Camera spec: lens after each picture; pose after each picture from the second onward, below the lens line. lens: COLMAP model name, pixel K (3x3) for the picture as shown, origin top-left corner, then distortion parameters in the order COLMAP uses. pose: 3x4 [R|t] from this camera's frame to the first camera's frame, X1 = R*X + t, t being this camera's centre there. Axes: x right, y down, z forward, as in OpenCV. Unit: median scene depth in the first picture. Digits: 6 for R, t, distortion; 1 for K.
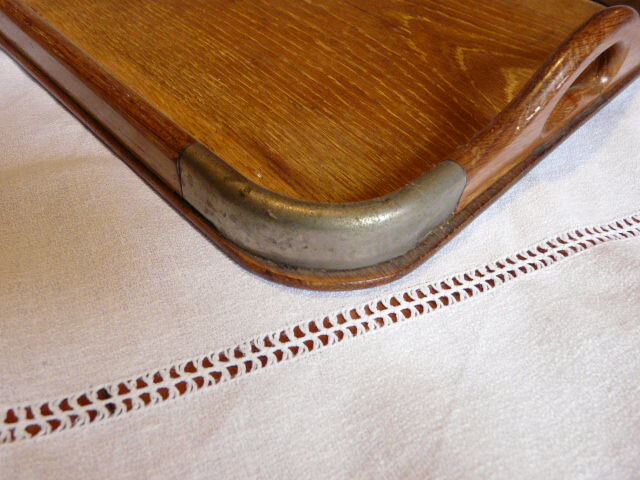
lens RADIAL K [[509.0, 0, 320.0], [0, 509.0, 240.0], [0, 0, 1]] dist [-0.082592, 0.096761]
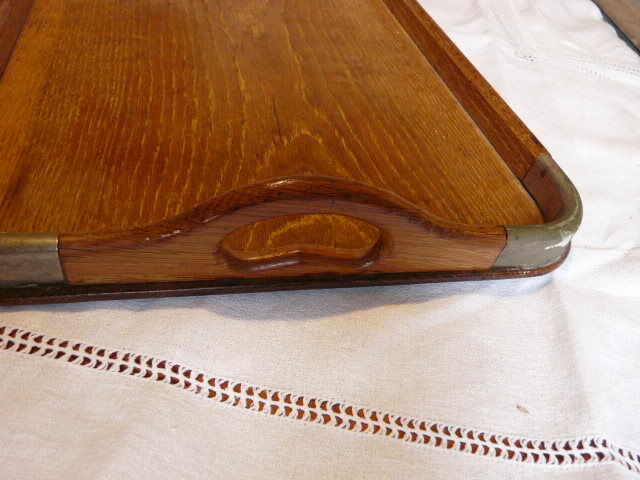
lens RADIAL K [[509.0, 0, 320.0], [0, 509.0, 240.0], [0, 0, 1]] dist [-0.082592, 0.096761]
pose [[0.836859, 0.430508, -0.338127, 0.926547], [-0.470805, 0.881174, -0.043312, -0.306043], [0.279302, 0.195437, 0.940103, 0.092857]]
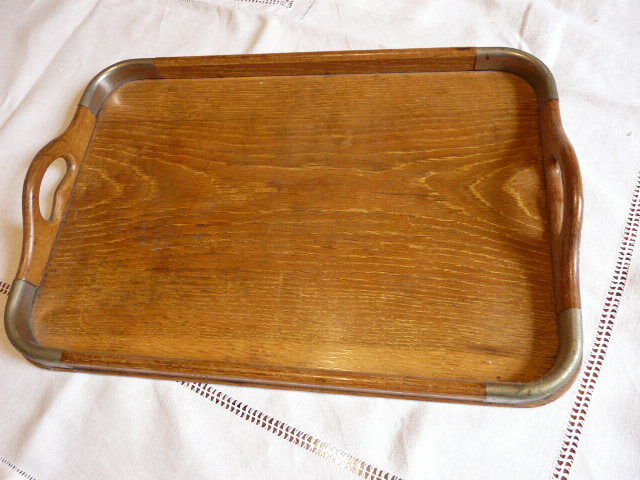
lens RADIAL K [[509.0, 0, 320.0], [0, 509.0, 240.0], [0, 0, 1]] dist [-0.082592, 0.096761]
pose [[0.761344, -0.639160, 0.108765, -0.487431], [0.593230, 0.754435, 0.280900, -1.306900], [-0.261596, -0.149339, 0.953554, -0.566527]]
